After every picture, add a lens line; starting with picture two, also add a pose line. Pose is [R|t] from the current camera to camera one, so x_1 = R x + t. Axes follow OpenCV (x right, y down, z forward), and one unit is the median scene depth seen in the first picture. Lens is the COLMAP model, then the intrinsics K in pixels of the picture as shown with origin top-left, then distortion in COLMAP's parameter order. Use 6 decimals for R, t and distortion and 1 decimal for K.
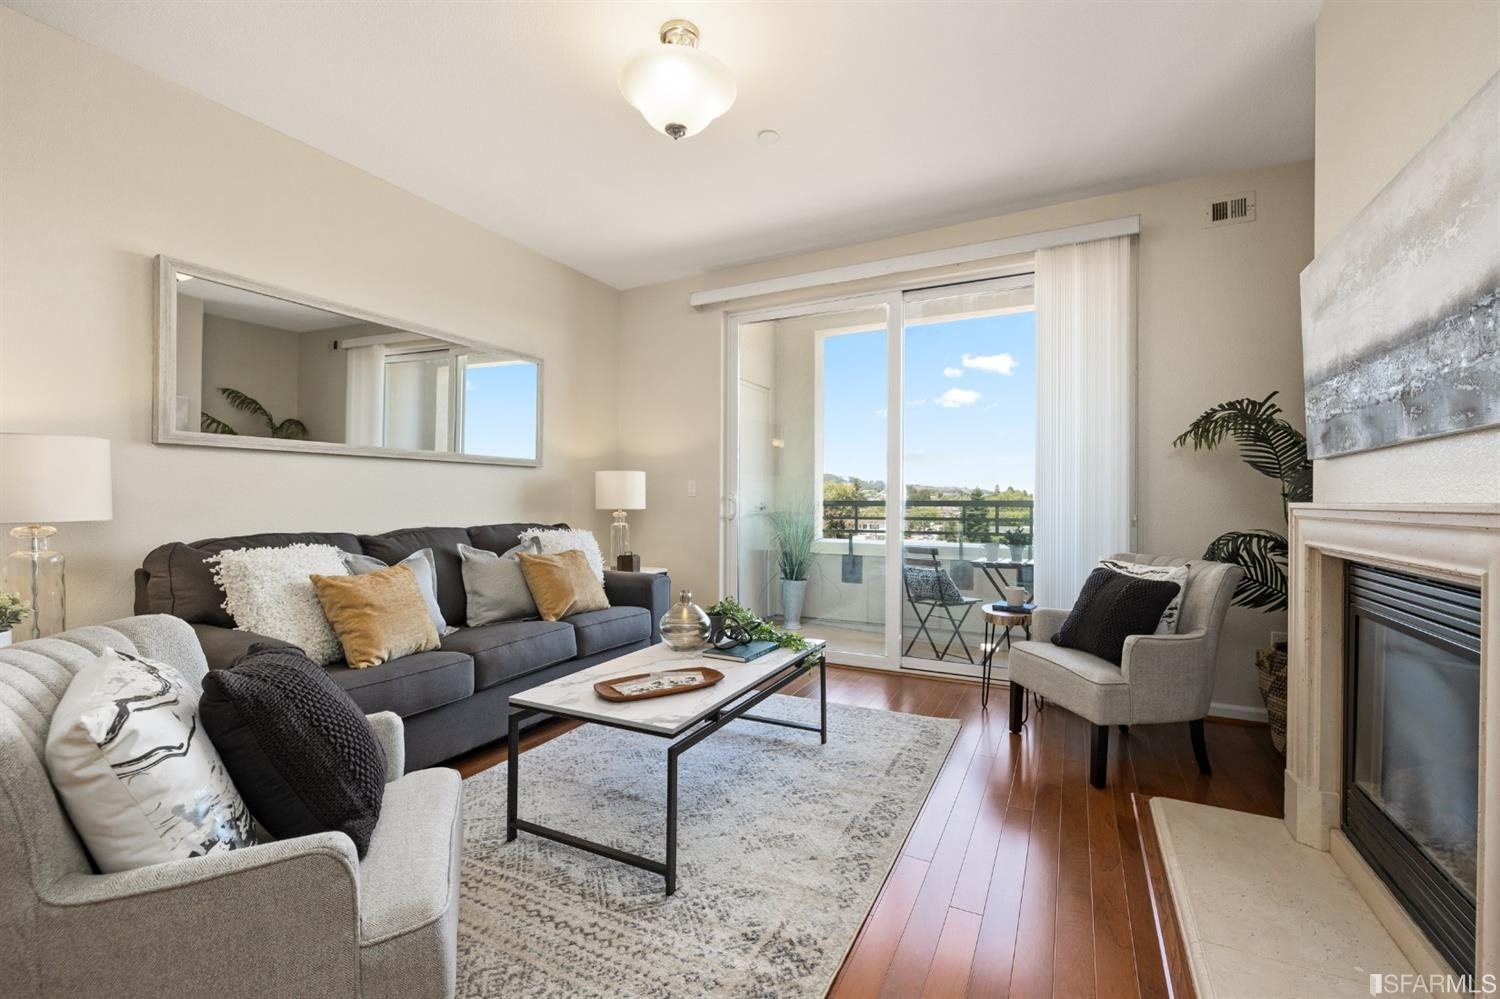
lens RADIAL K [[639.2, 0, 750.0], [0, 639.2, 499.5], [0, 0, 1]] dist [0.002217, 0.000267]
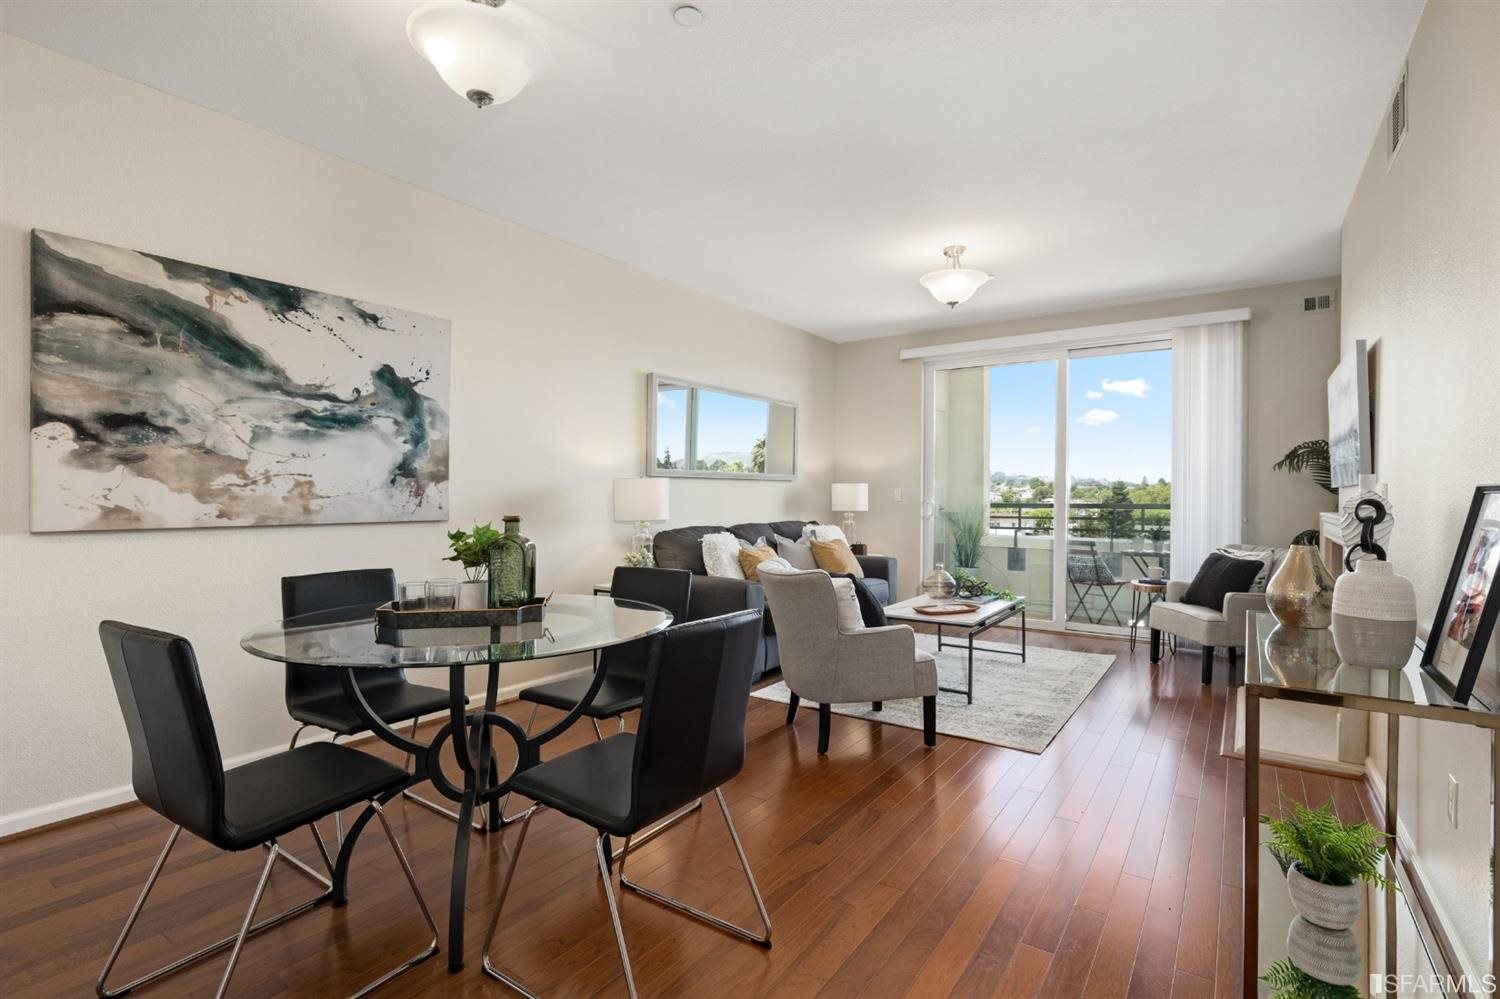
lens RADIAL K [[710.5, 0, 748.2], [0, 710.5, 496.7], [0, 0, 1]] dist [-0.002401, -0.000180]
pose [[0.990271, 0.001780, -0.139141, -0.267820], [-0.001261, 0.999992, 0.003822, -0.027091], [0.139147, -0.003609, 0.990265, -0.701903]]
